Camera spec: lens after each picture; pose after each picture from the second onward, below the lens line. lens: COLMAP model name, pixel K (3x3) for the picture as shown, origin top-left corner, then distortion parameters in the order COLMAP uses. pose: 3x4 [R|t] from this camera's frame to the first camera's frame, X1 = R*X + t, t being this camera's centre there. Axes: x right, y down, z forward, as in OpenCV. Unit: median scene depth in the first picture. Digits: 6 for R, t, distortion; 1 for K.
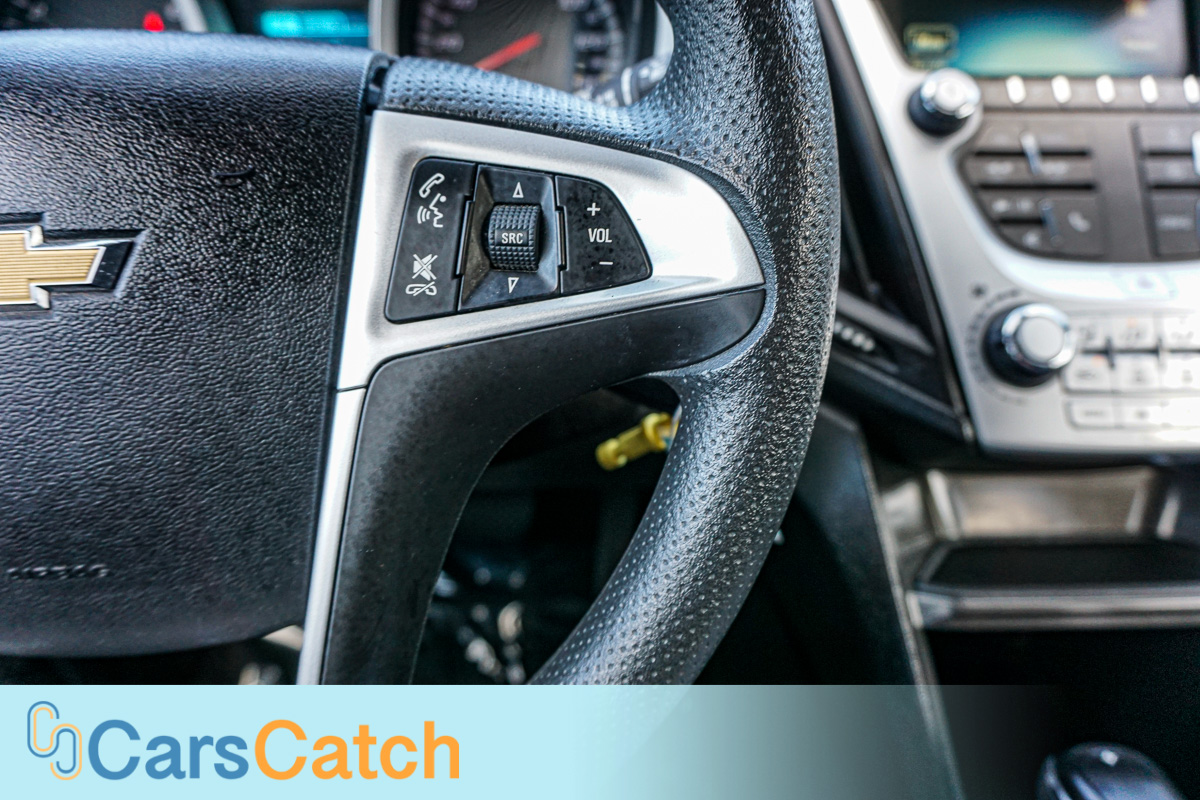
lens RADIAL K [[810.9, 0, 595.5], [0, 810.9, 395.2], [0, 0, 1]] dist [-0.041852, 0.030569]
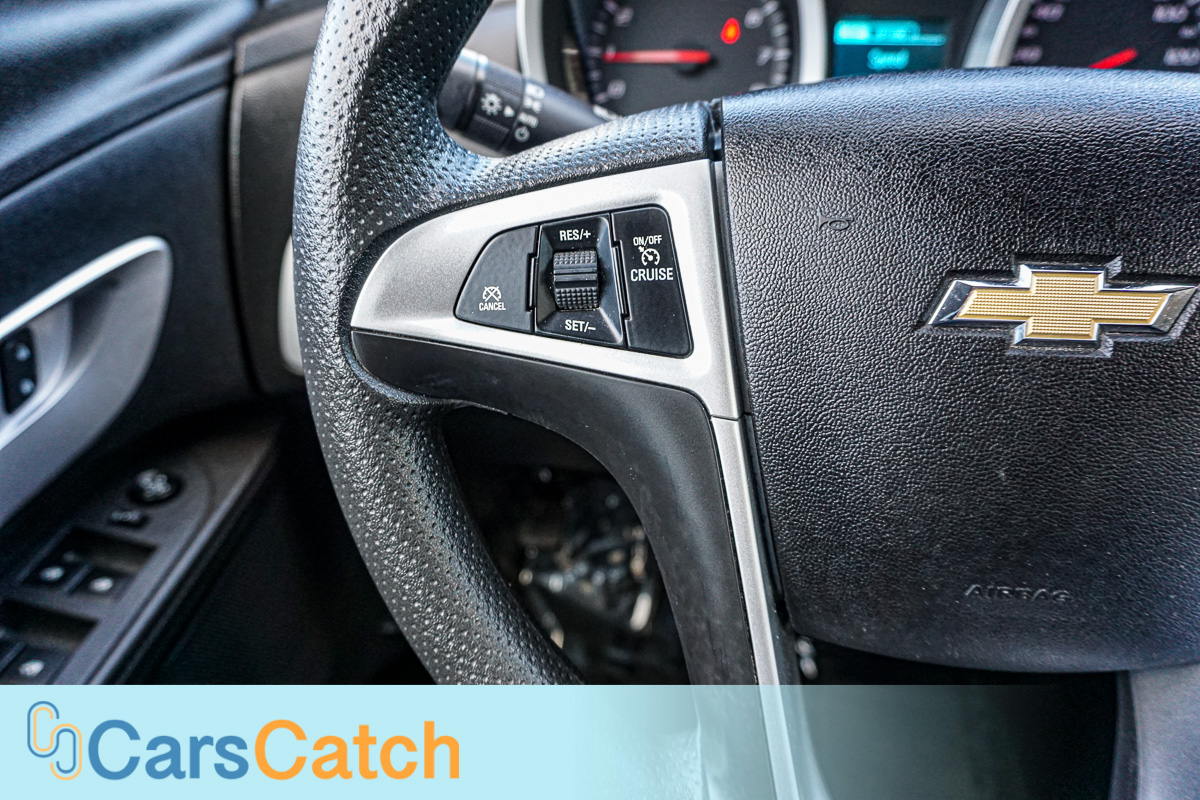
lens RADIAL K [[810.9, 0, 599.0], [0, 810.9, 399.9], [0, 0, 1]] dist [-0.041852, 0.030569]
pose [[0.984528, 0.083018, -0.154314, -1.071515], [-0.078660, 0.996317, 0.034147, -0.023632], [0.156581, -0.021481, 0.987432, -0.119182]]
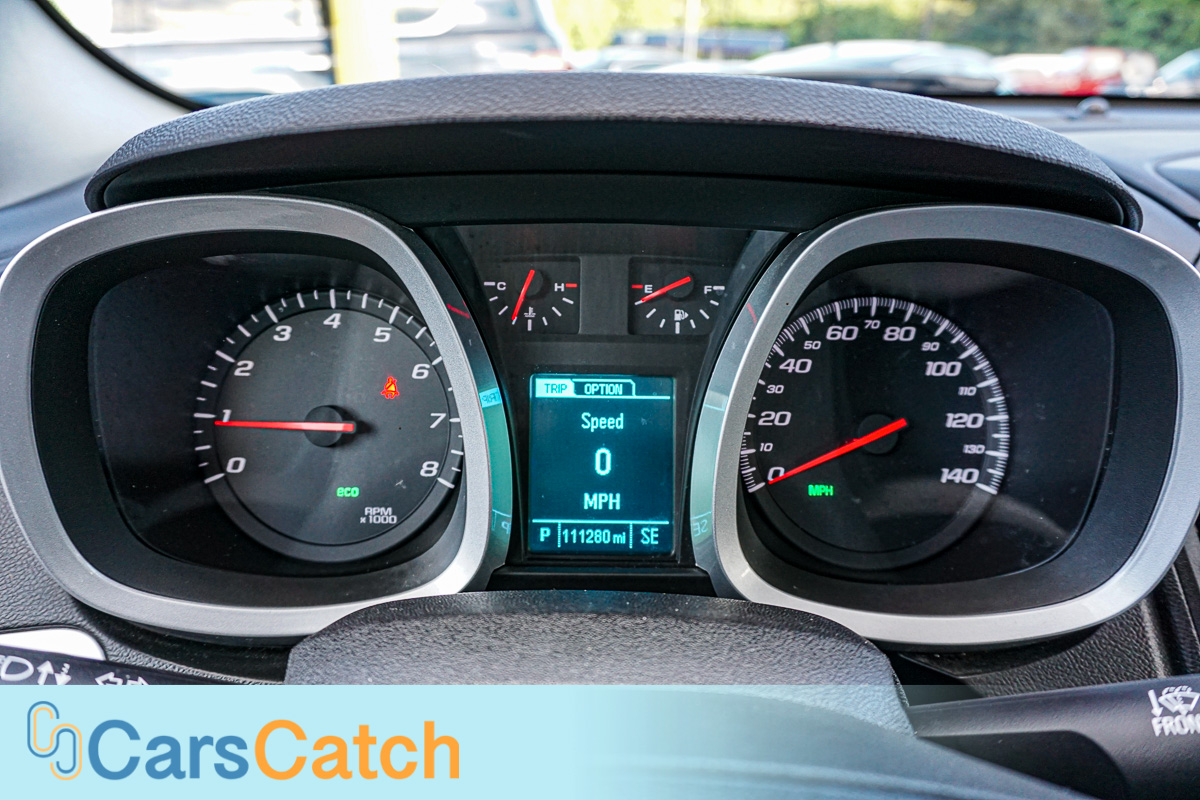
lens RADIAL K [[810.9, 0, 596.6], [0, 810.9, 391.9], [0, 0, 1]] dist [-0.041852, 0.030569]
pose [[0.999116, 0.025335, -0.033559, -0.680761], [-0.031060, 0.982644, -0.182885, -0.673396], [0.028343, 0.183766, 0.982561, 0.530922]]
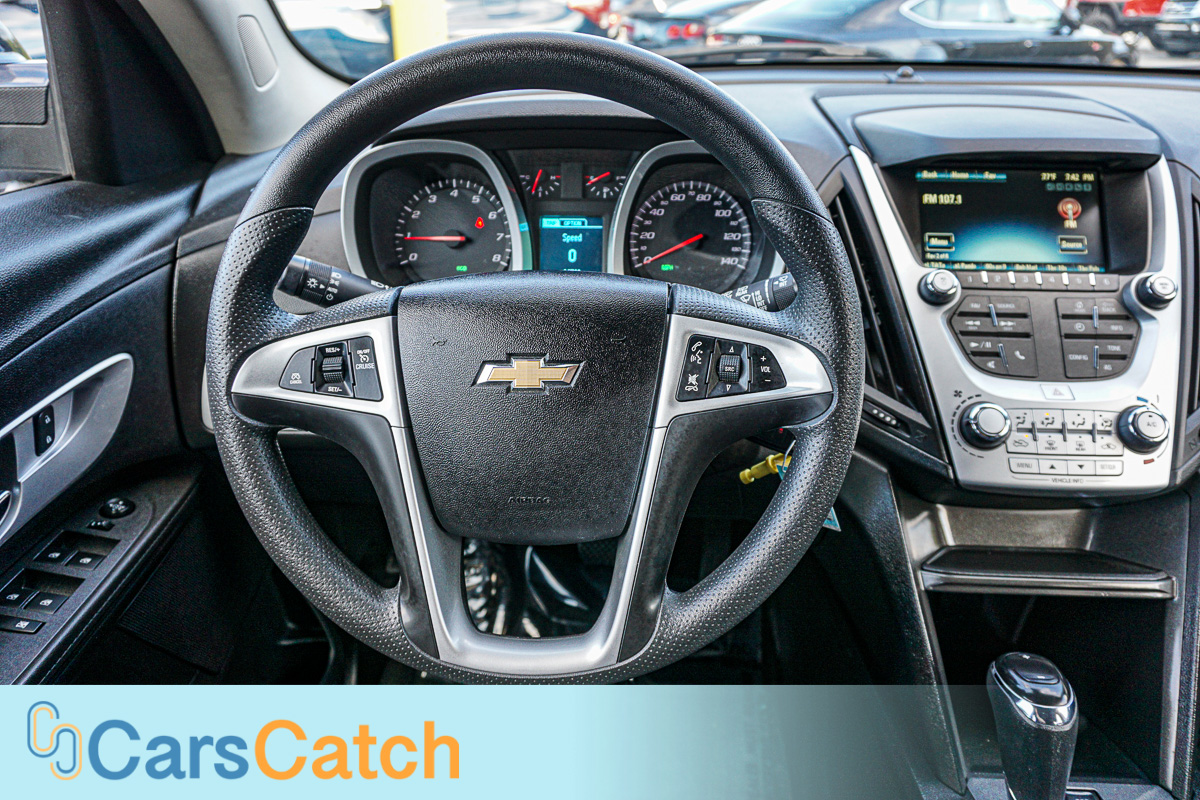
lens RADIAL K [[810.9, 0, 596.7], [0, 810.9, 398.3], [0, 0, 1]] dist [-0.041852, 0.030569]
pose [[0.995869, 0.036138, -0.083297, -0.283917], [-0.043689, 0.994920, -0.090692, 0.130227], [0.079596, 0.093957, 0.992389, -1.407711]]
